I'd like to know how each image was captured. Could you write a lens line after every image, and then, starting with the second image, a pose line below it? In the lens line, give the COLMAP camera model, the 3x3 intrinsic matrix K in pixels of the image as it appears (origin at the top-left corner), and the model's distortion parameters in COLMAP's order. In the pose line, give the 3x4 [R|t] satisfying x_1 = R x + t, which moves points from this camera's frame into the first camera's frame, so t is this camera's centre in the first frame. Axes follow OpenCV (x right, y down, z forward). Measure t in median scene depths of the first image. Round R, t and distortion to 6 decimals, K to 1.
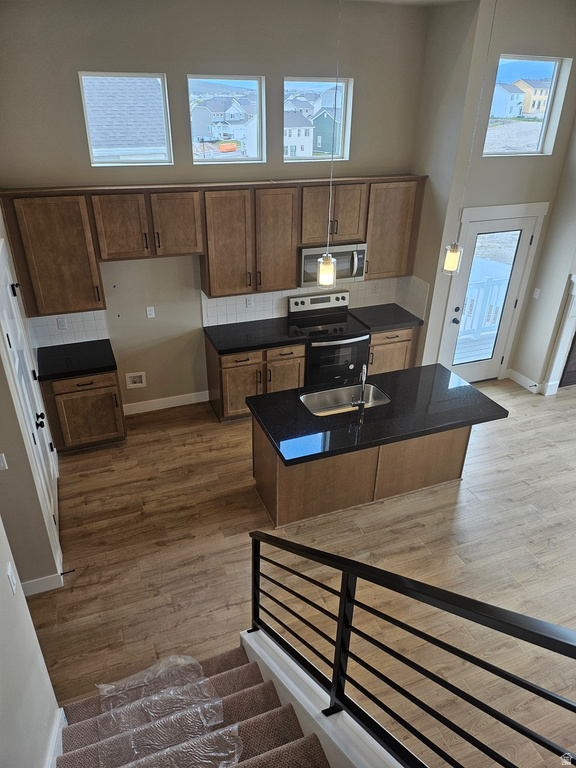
lens RADIAL K [[535.9, 0, 289.2], [0, 535.9, 387.6], [0, 0, 1]] dist [0.018435, -0.004627]
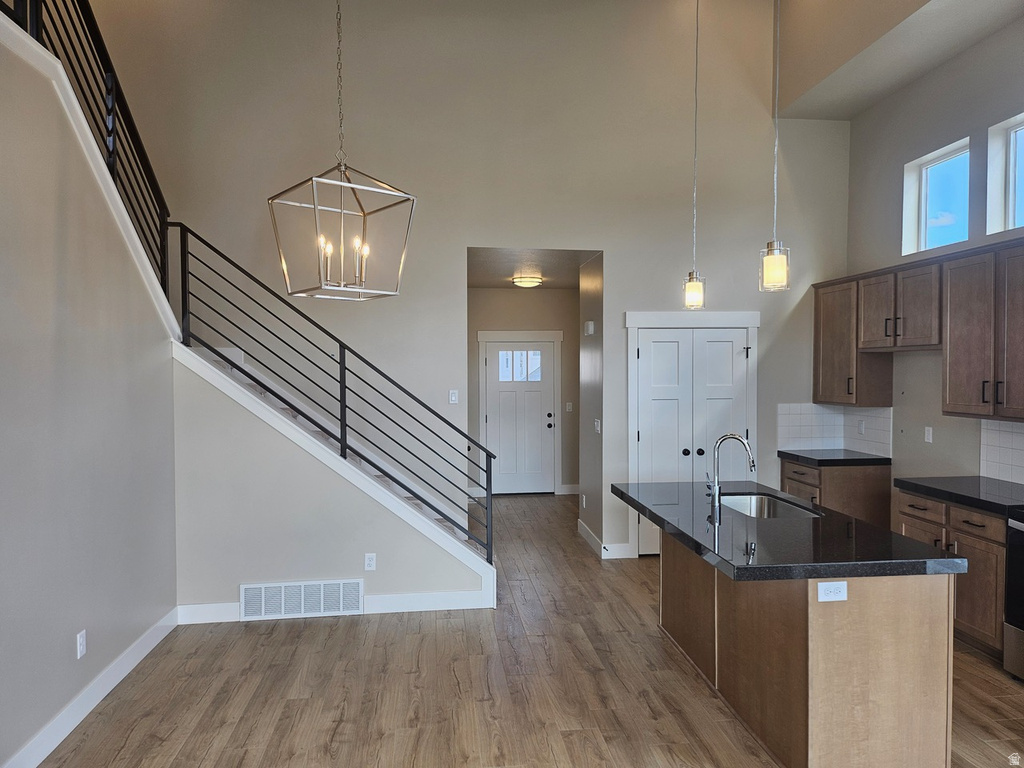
lens RADIAL K [[714.6, 0, 514.5], [0, 714.6, 383.7], [0, 0, 1]] dist [0.018435, -0.004627]
pose [[-0.267222, 0.002596, -0.963632, 0.837405], [-0.465901, 0.875003, 0.131555, -0.068052], [0.843522, 0.484111, -0.232610, 0.723815]]
